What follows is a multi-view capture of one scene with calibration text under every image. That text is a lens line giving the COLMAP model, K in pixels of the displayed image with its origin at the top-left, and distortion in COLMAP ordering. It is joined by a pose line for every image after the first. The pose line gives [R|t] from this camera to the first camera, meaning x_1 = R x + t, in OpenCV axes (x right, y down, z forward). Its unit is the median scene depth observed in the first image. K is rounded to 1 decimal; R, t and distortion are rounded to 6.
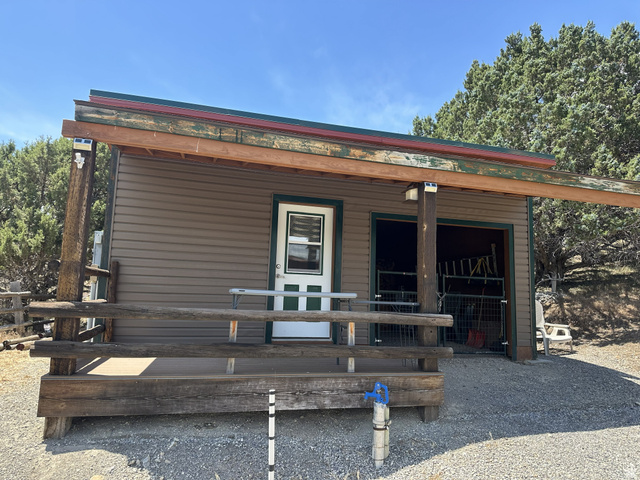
lens RADIAL K [[459.3, 0, 321.0], [0, 459.3, 237.6], [0, 0, 1]] dist [0.066796, -0.098790]
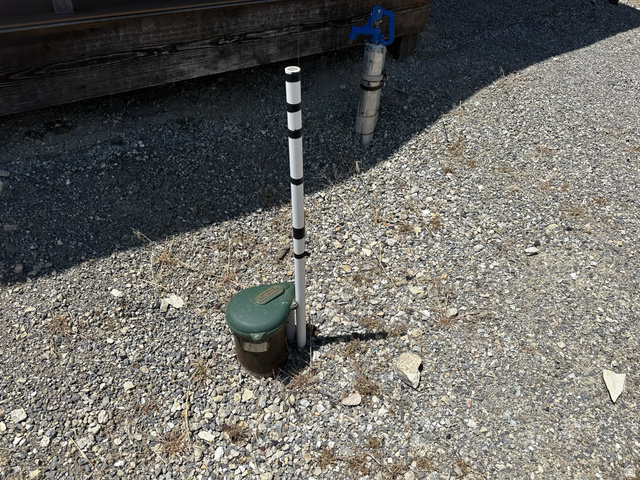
lens RADIAL K [[459.3, 0, 321.0], [0, 459.3, 237.6], [0, 0, 1]] dist [0.066796, -0.098790]
pose [[0.921713, -0.237343, 0.306779, -0.162546], [-0.053930, 0.704824, 0.707329, 0.124293], [-0.384105, -0.668499, 0.636846, 0.498964]]
